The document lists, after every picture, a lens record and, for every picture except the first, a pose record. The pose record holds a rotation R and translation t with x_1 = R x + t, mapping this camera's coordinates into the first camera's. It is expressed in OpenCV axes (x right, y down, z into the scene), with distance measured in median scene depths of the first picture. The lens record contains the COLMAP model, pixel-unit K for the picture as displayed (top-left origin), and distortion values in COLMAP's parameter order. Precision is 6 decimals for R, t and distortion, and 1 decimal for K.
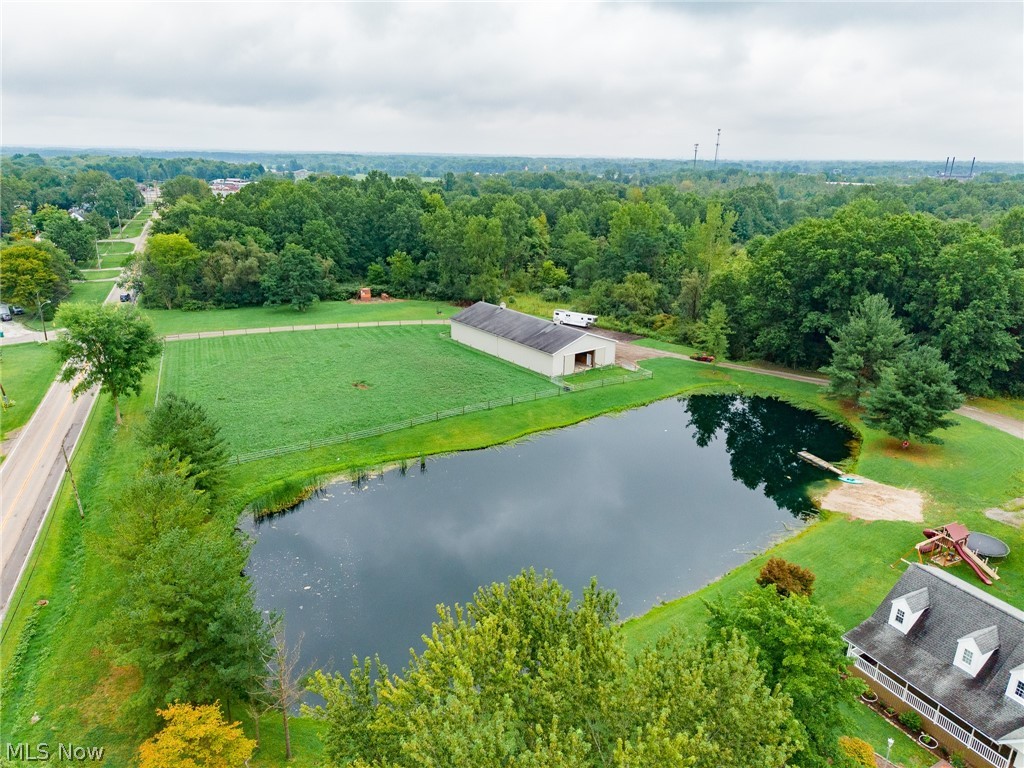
lens RADIAL K [[684.1, 0, 526.3], [0, 684.1, 390.9], [0, 0, 1]] dist [0.023040, -0.026503]
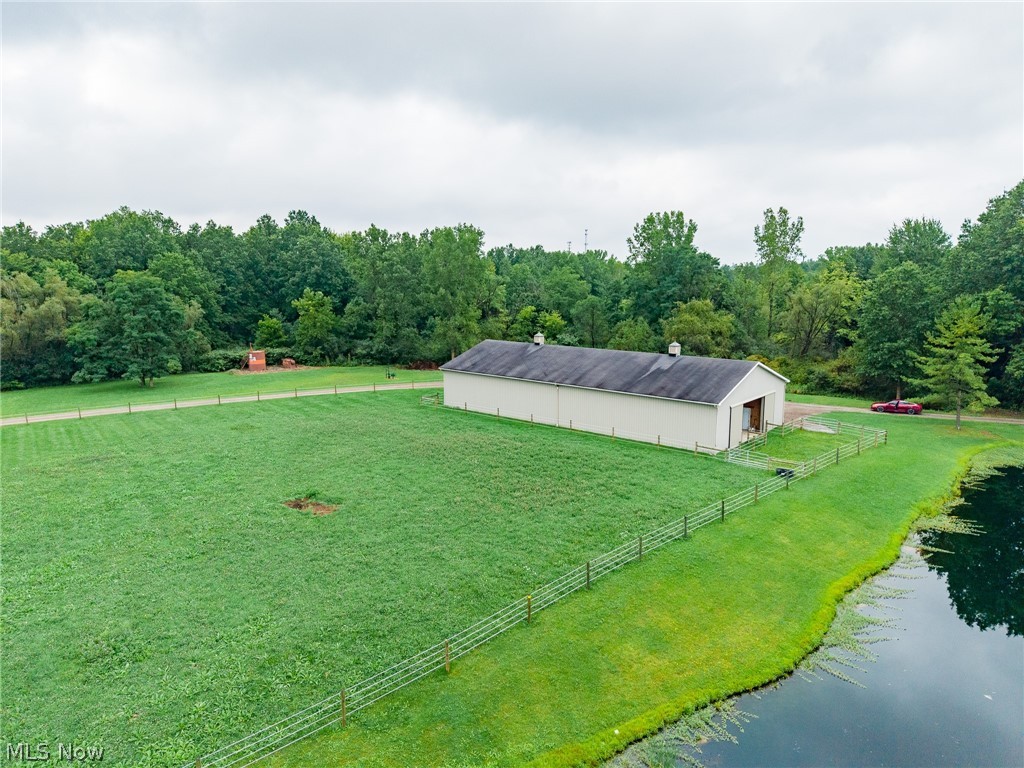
lens RADIAL K [[684.1, 0, 510.7], [0, 684.1, 385.4], [0, 0, 1]] dist [0.023040, -0.026503]
pose [[0.982615, -0.052987, 0.177932, -0.129078], [0.081520, 0.984214, -0.157091, -0.002499], [-0.166799, 0.168864, 0.971423, 0.387039]]
